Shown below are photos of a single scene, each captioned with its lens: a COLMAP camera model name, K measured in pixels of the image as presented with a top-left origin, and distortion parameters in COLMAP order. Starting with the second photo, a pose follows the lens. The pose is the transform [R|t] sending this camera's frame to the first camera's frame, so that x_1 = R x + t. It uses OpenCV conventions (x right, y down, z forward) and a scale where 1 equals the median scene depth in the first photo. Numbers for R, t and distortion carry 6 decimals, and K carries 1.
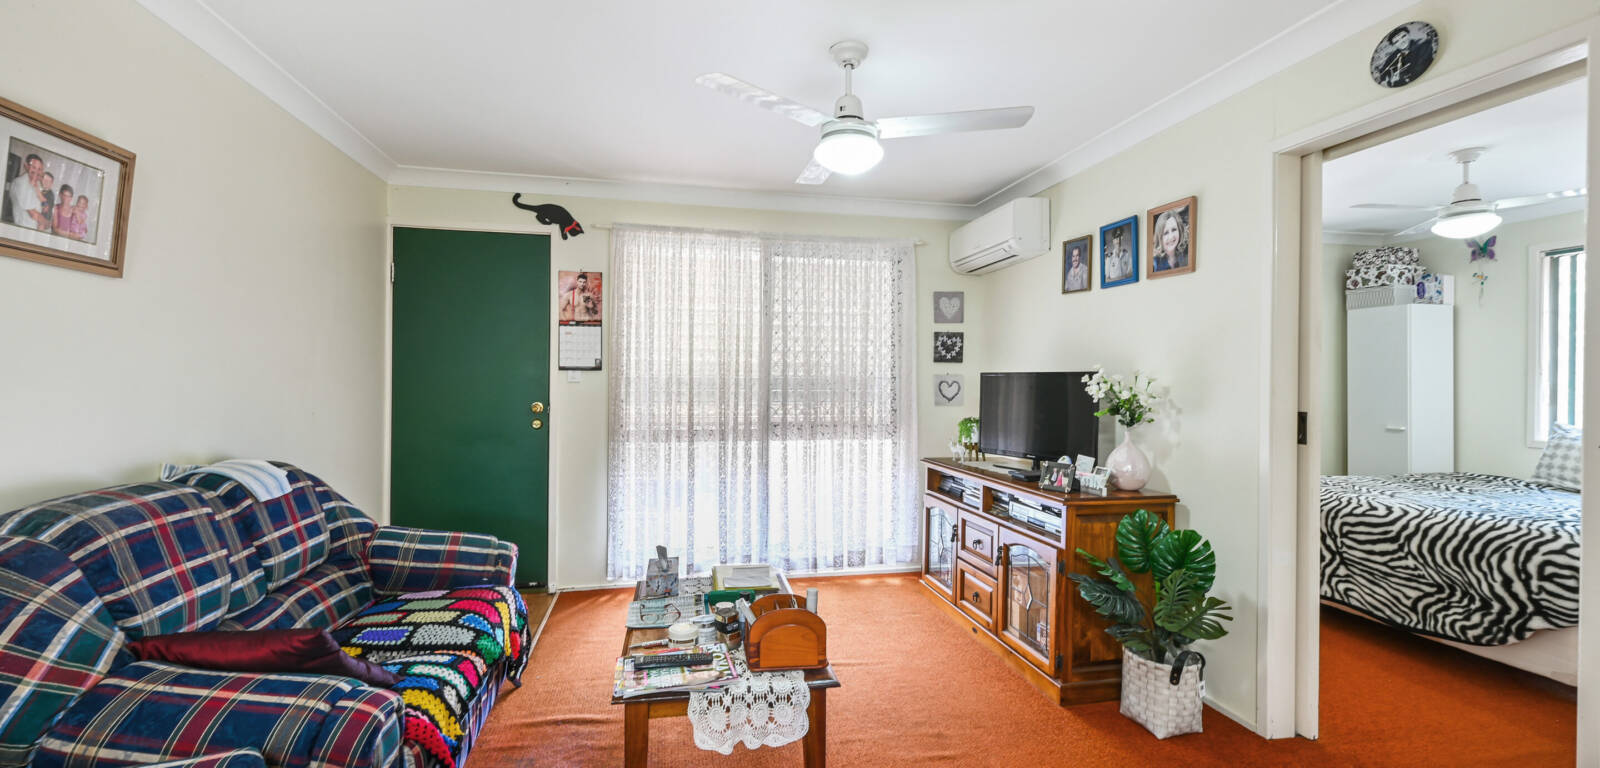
lens RADIAL K [[655.5, 0, 797.6], [0, 655.5, 384.7], [0, 0, 1]] dist [0.001507, 0.000084]
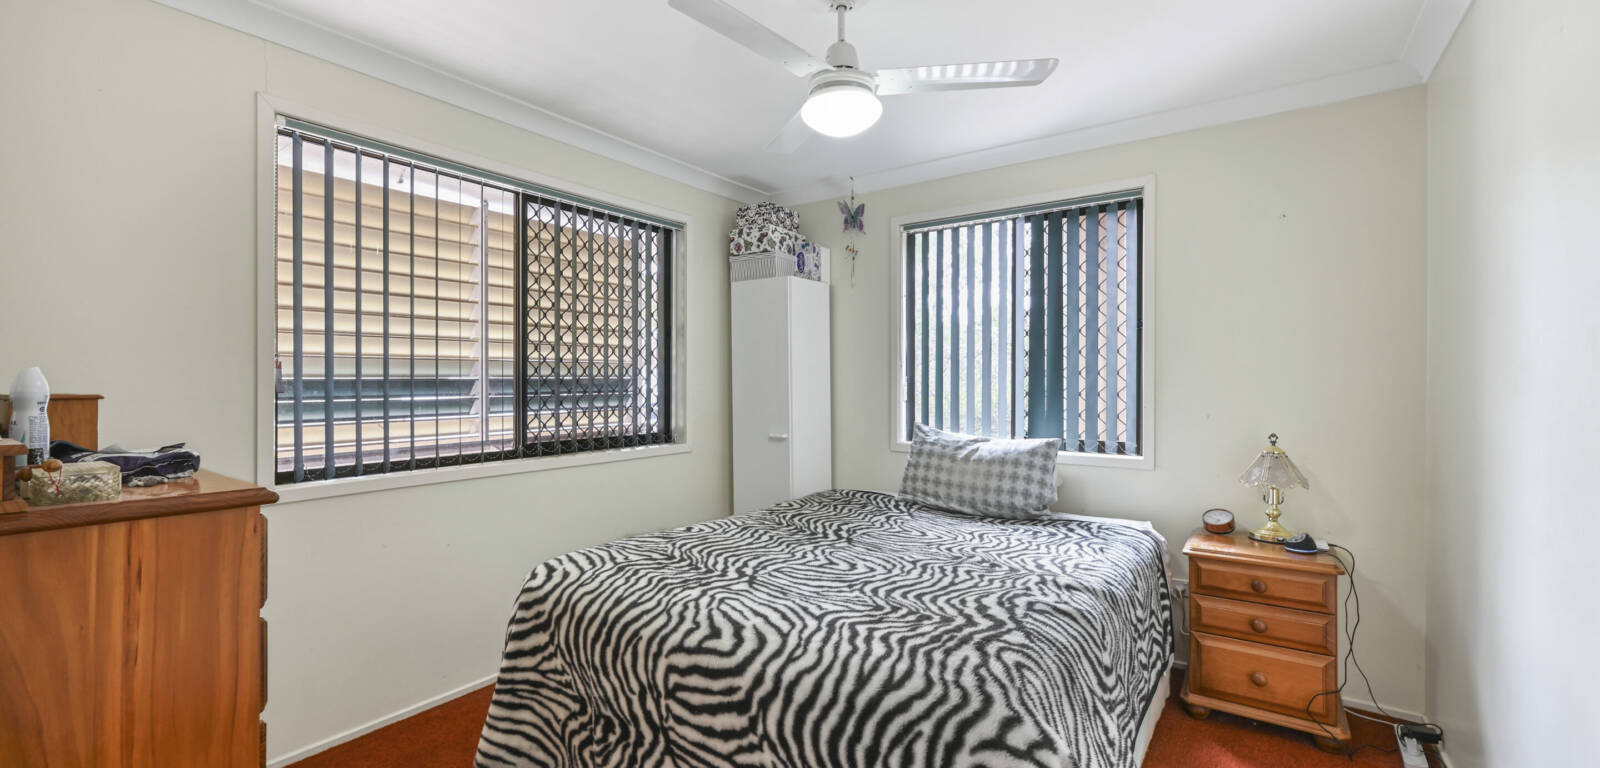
lens RADIAL K [[655.5, 0, 799.4], [0, 655.5, 381.4], [0, 0, 1]] dist [0.001507, 0.000084]
pose [[0.740926, -0.006924, 0.671551, 0.579709], [0.008465, 0.999964, 0.000971, 0.002128], [-0.671534, 0.004965, 0.740957, 0.578024]]
